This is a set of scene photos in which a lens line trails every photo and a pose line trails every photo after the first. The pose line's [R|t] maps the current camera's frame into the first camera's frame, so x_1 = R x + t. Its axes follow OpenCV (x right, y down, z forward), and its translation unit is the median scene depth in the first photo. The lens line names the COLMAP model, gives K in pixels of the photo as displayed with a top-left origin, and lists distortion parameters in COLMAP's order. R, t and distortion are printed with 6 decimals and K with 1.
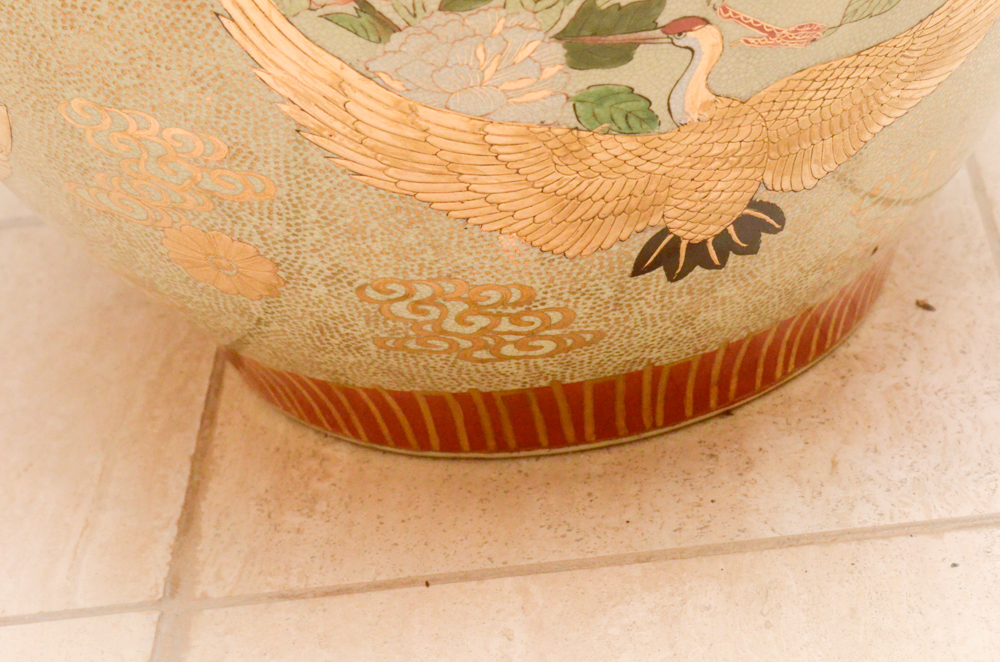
lens RADIAL K [[2835.4, 0, 500.0], [0, 2835.4, 331.0], [0, 0, 1]] dist [-0.014230, 0.309963]
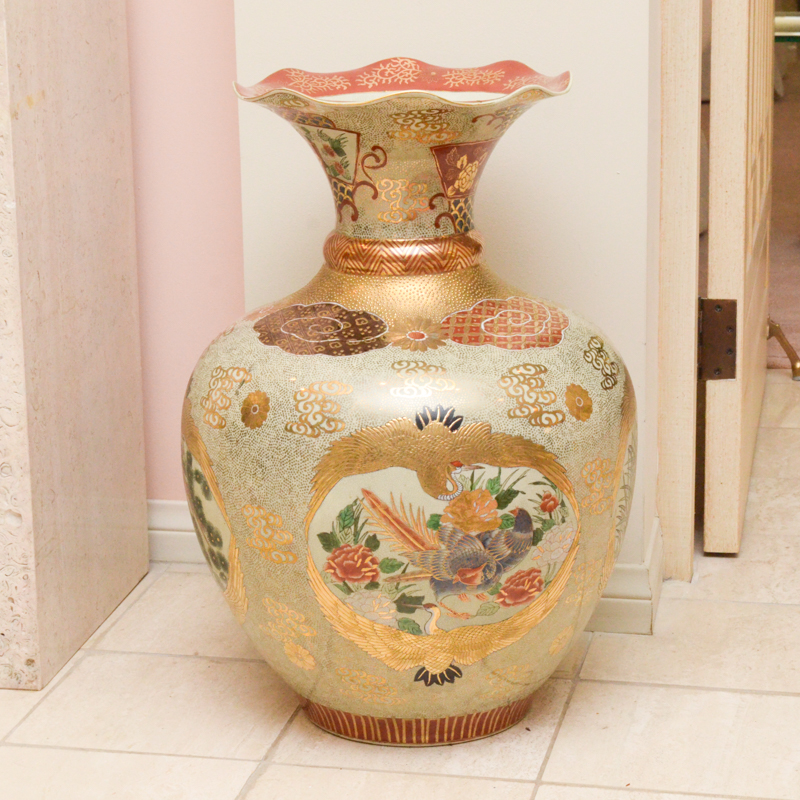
lens RADIAL K [[2185.5, 0, 400.0], [0, 2185.5, 400.0], [0, 0, 1]] dist [-0.013187, -0.425522]
pose [[0.975624, 0.173638, -0.134195, 0.328882], [-0.201928, 0.949755, -0.239144, 0.295938], [0.085928, 0.260412, 0.961666, -1.643310]]
